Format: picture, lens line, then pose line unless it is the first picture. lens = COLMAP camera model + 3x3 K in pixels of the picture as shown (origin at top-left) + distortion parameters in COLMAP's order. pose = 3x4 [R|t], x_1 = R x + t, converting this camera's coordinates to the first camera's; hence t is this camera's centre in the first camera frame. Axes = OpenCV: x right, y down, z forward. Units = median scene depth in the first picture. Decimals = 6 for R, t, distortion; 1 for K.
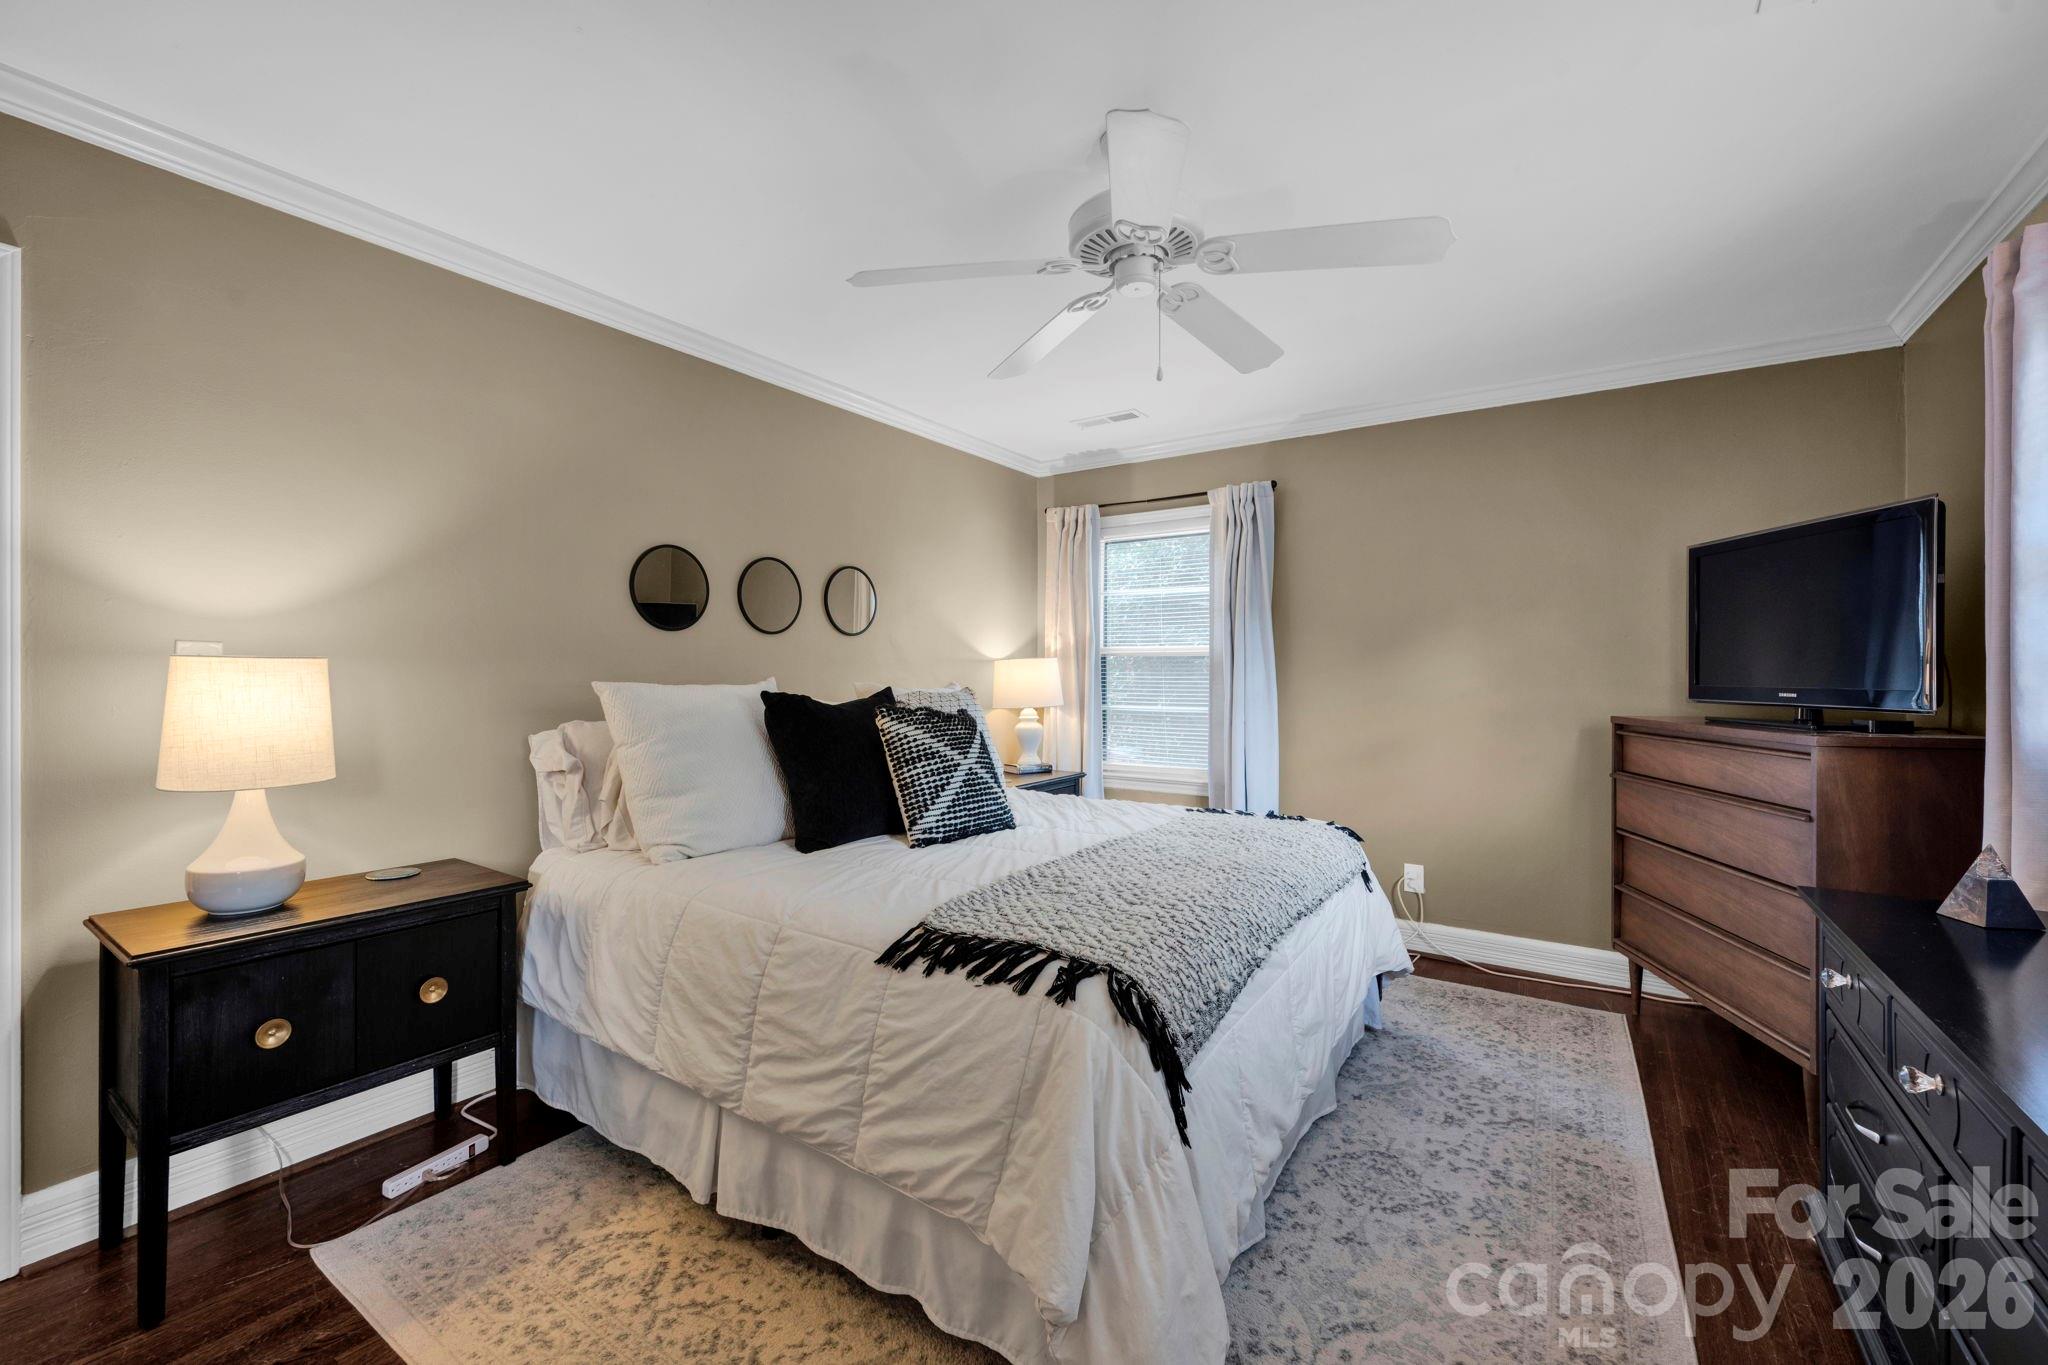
lens RADIAL K [[829.7, 0, 1026.2], [0, 829.7, 685.8], [0, 0, 1]] dist [0.000741, 0.000254]
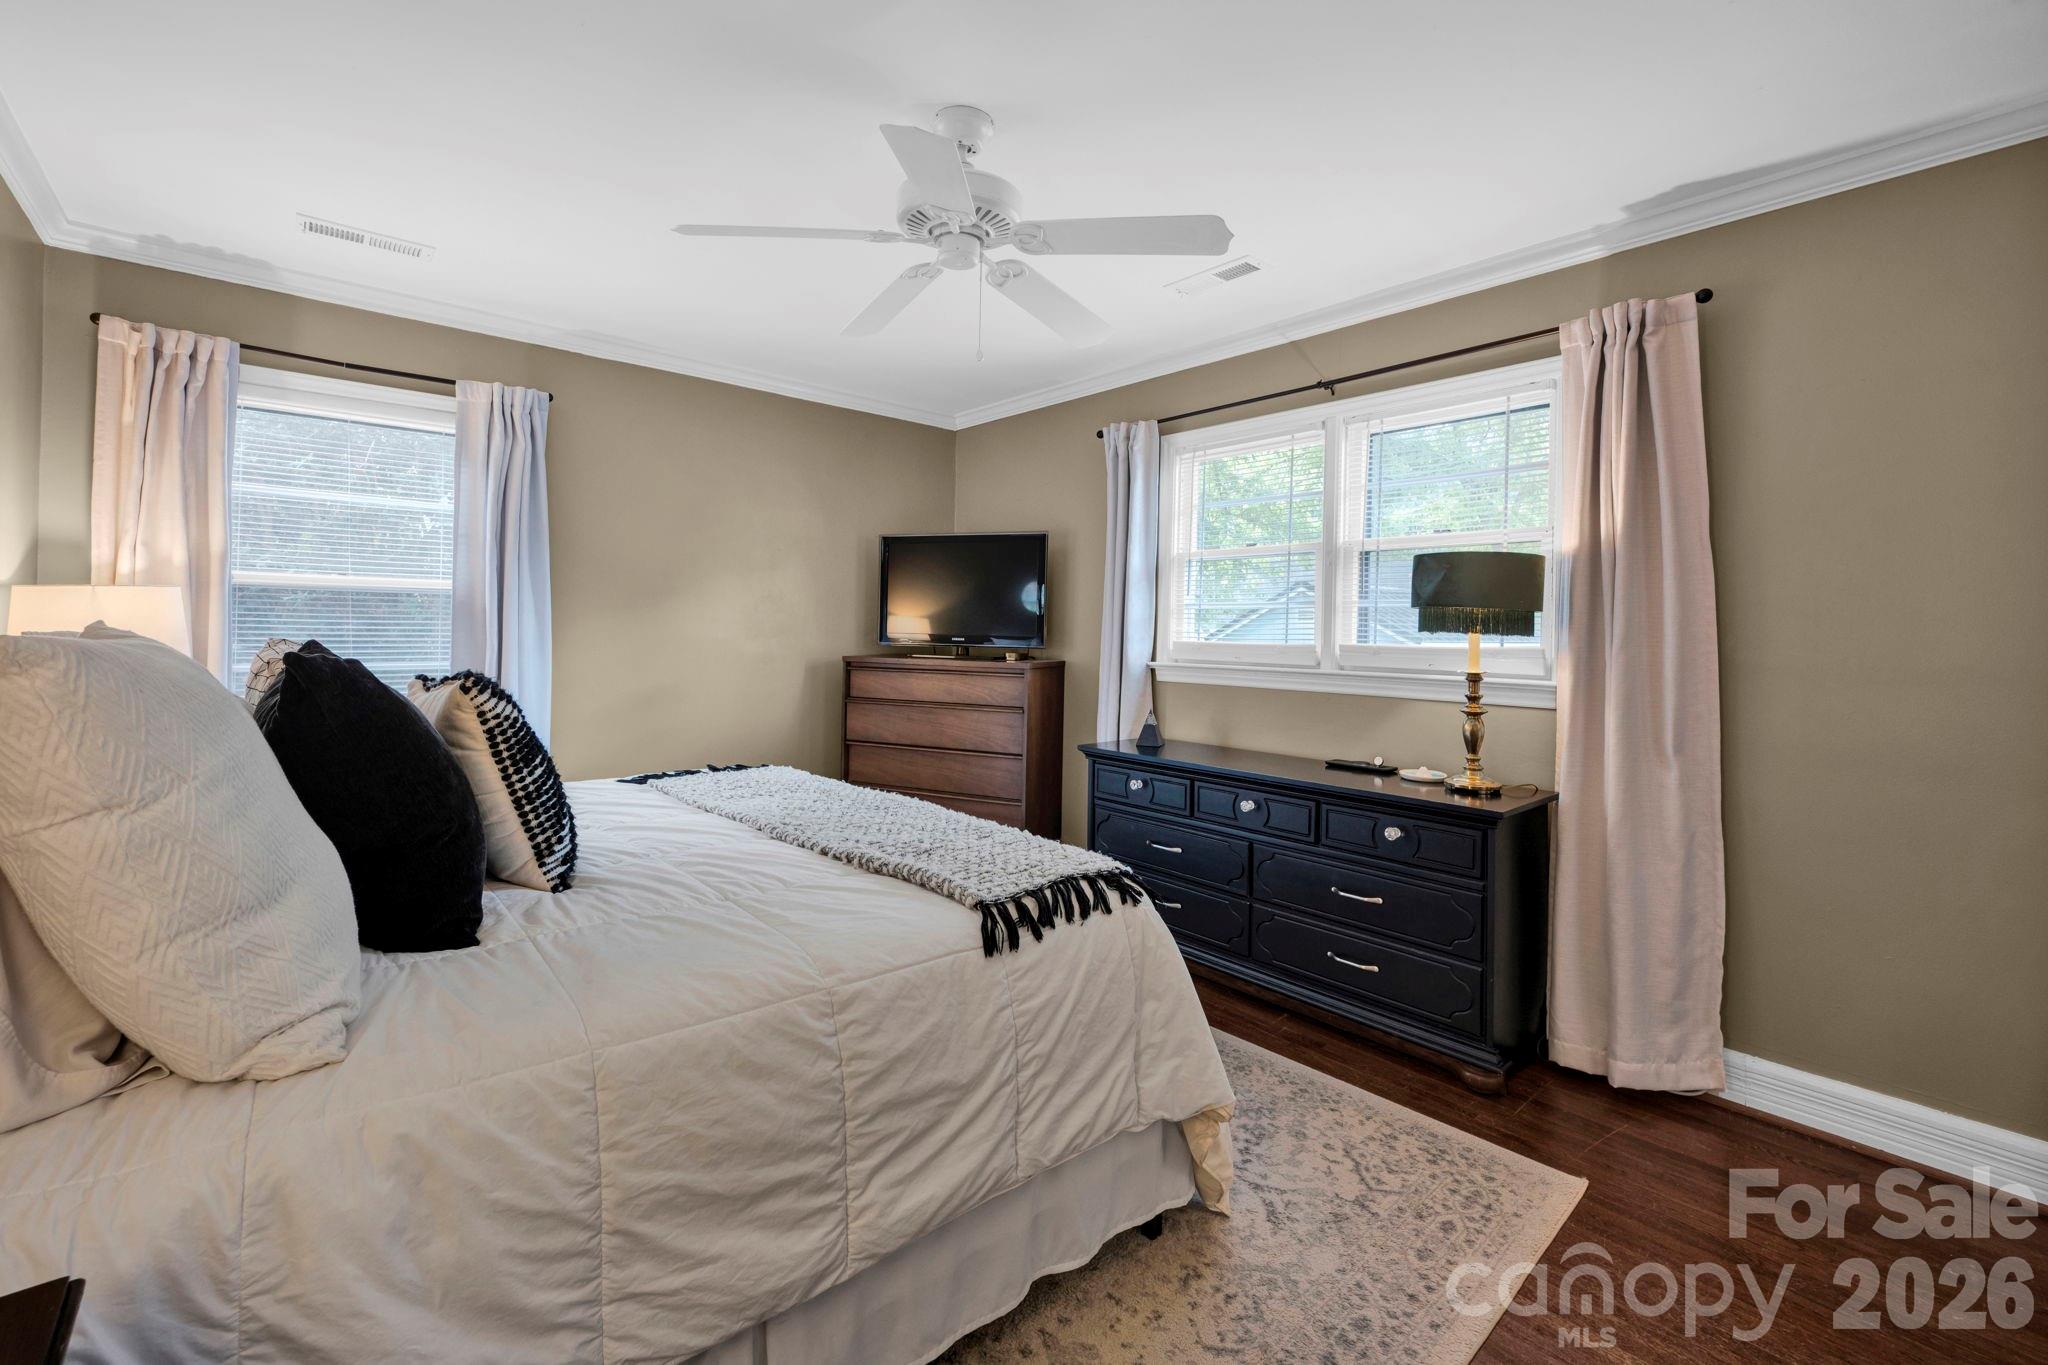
lens RADIAL K [[859.4, 0, 1021.5], [0, 859.4, 632.4], [0, 0, 1]] dist [-0.000493, 0.000025]
pose [[0.263106, -0.004413, 0.964757, -0.855215], [-0.001905, 0.999985, 0.005094, -0.012710], [-0.964765, -0.003178, 0.263093, 0.591733]]
